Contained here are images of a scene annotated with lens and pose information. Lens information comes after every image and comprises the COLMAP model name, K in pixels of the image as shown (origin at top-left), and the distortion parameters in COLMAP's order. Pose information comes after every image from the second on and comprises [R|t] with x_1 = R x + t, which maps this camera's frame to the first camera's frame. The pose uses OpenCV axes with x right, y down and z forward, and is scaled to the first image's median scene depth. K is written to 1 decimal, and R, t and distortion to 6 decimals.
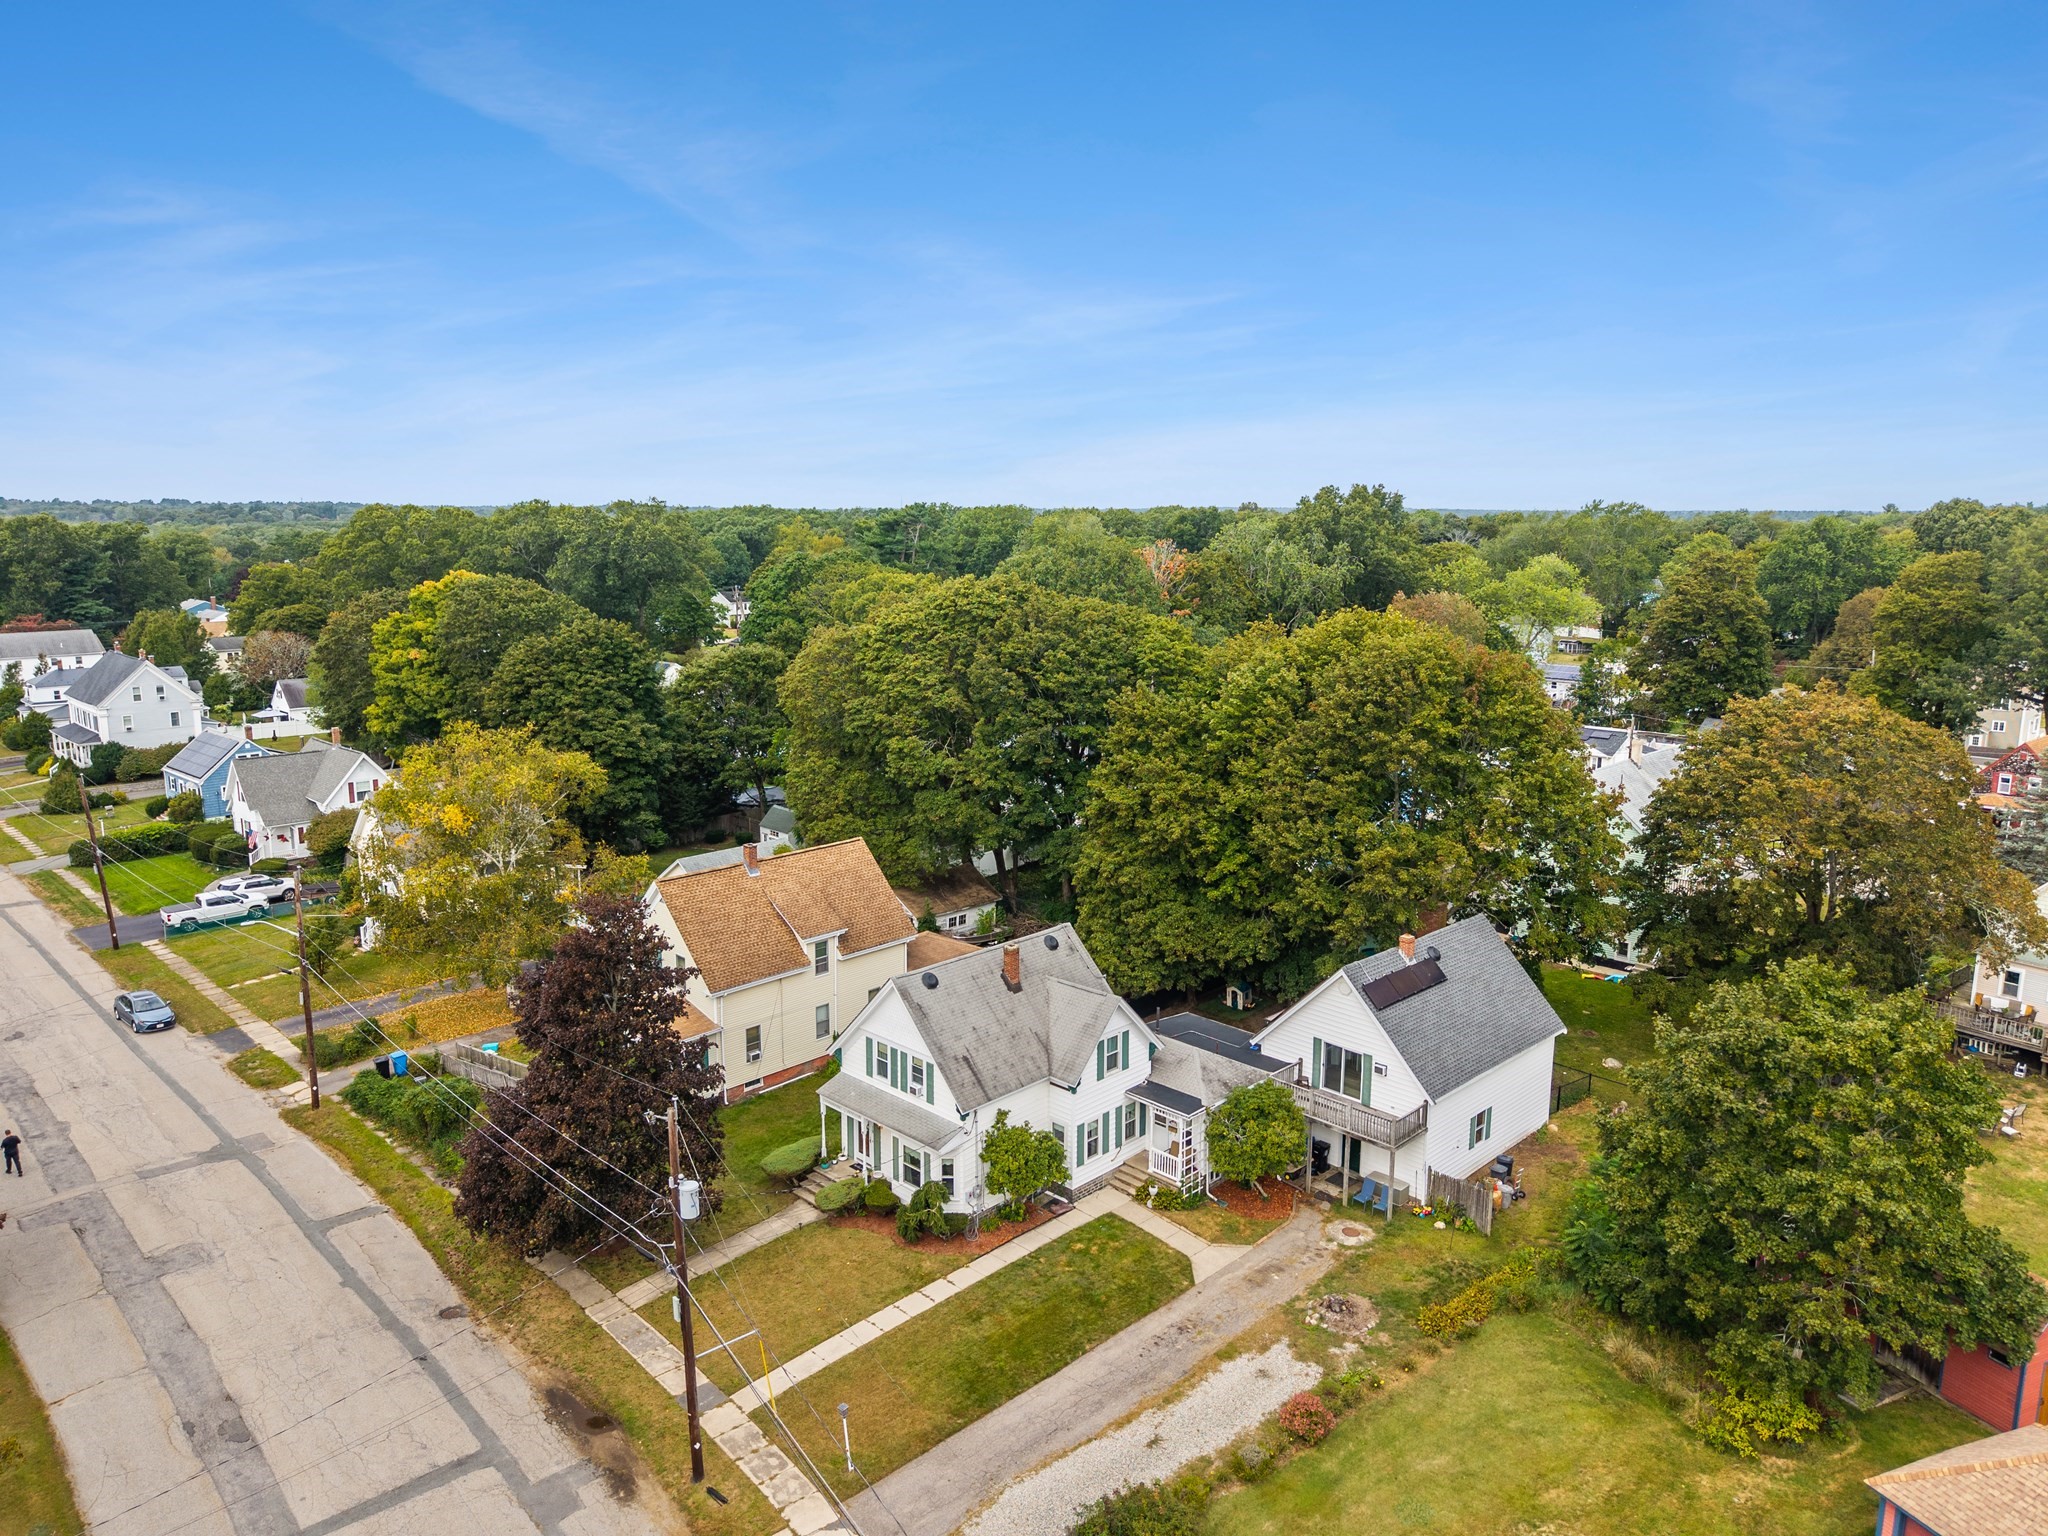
lens RADIAL K [[1380.9, 0, 1031.3], [0, 1380.9, 753.1], [0, 0, 1]] dist [0.002000, -0.012024]
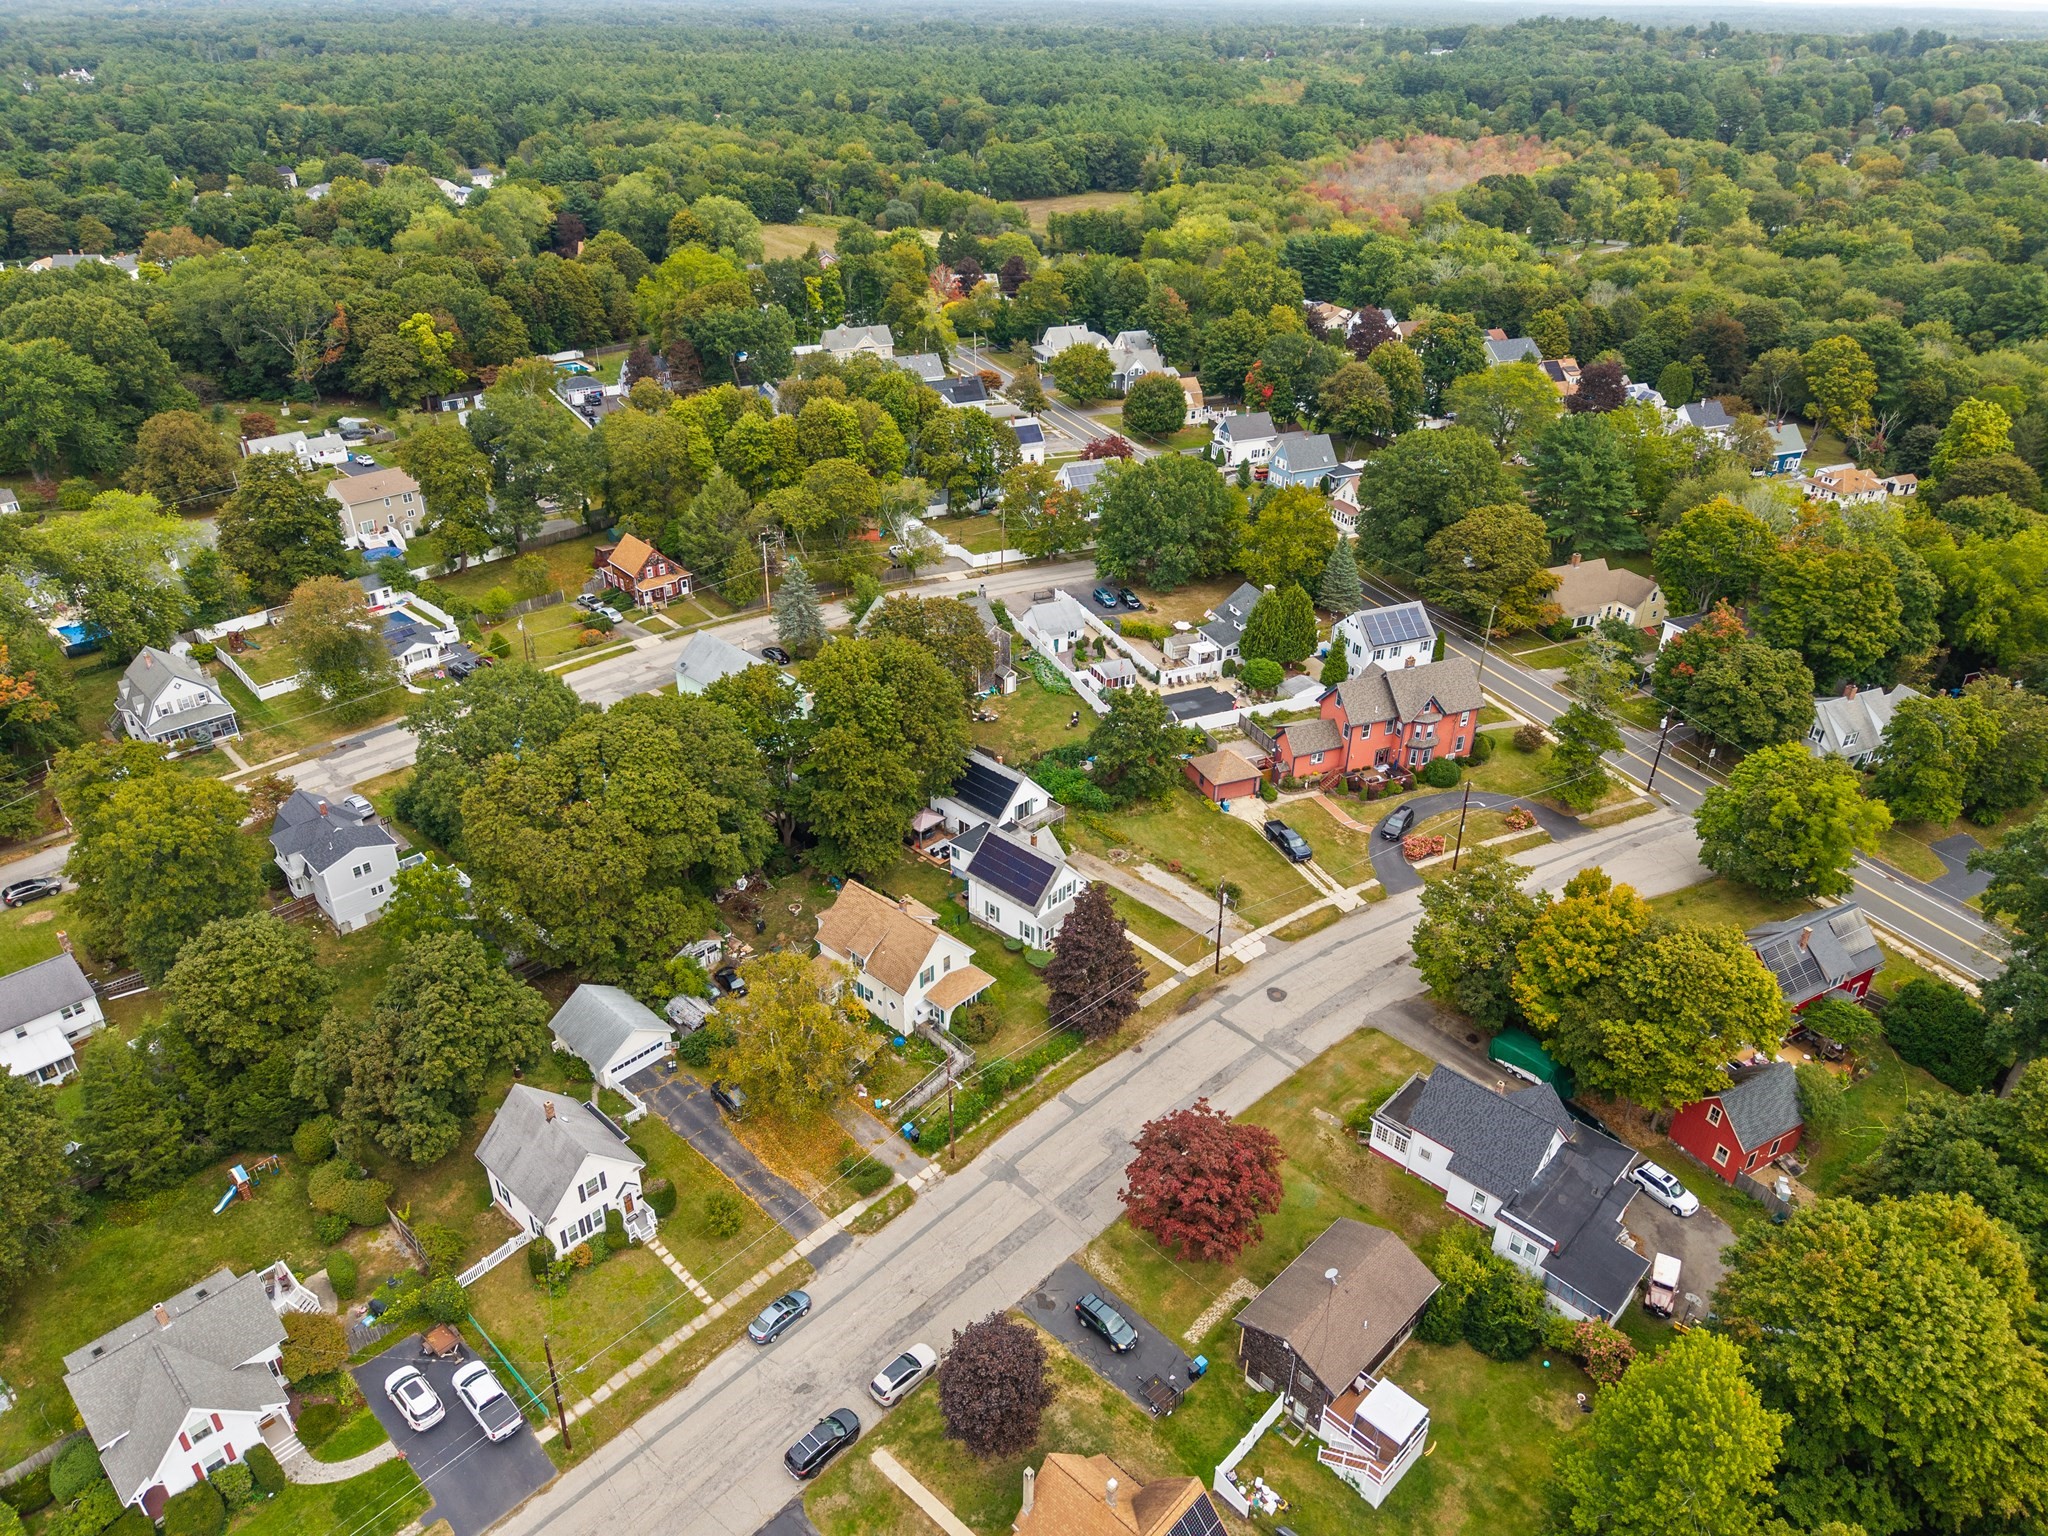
lens RADIAL K [[1380.9, 0, 1022.4], [0, 1380.9, 772.9], [0, 0, 1]] dist [0.002000, -0.012024]
pose [[-0.014195, -0.505920, 0.862464, -2.247518], [0.165705, 0.849433, 0.501004, -1.285290], [-0.986073, 0.150026, 0.071775, 0.896674]]
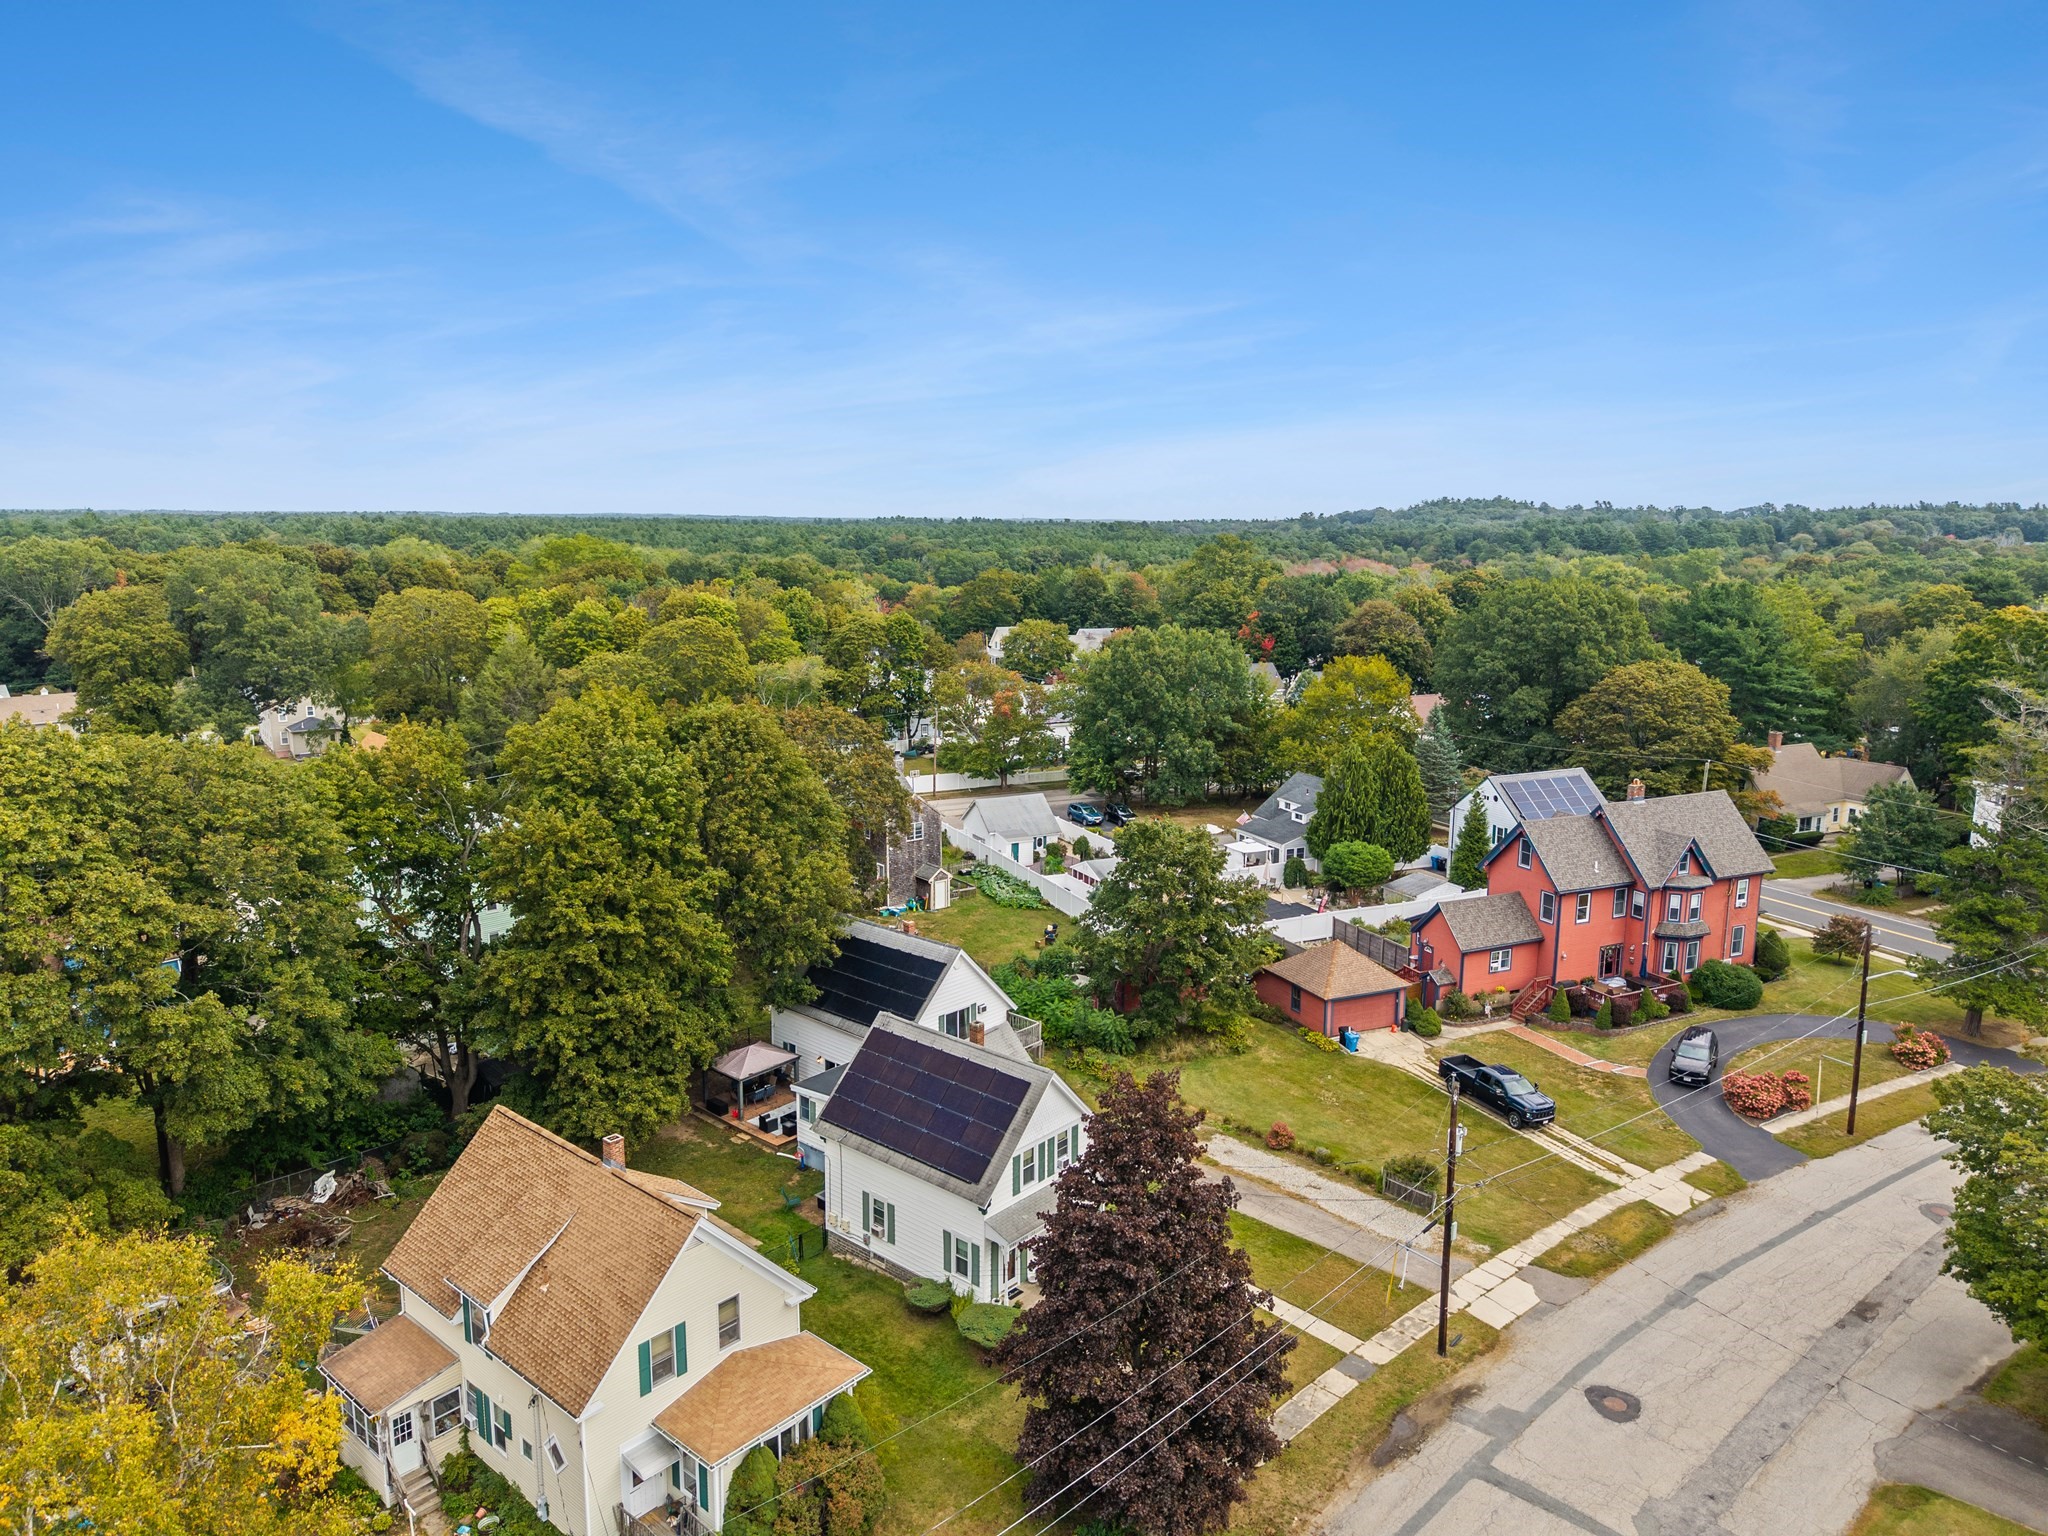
lens RADIAL K [[1380.9, 0, 1029.0], [0, 1380.9, 752.1], [0, 0, 1]] dist [0.002000, -0.012024]
pose [[-0.056875, -0.176898, 0.982585, -1.108089], [0.169407, 0.968196, 0.184113, -0.271797], [-0.983904, 0.176928, -0.025098, 1.028772]]
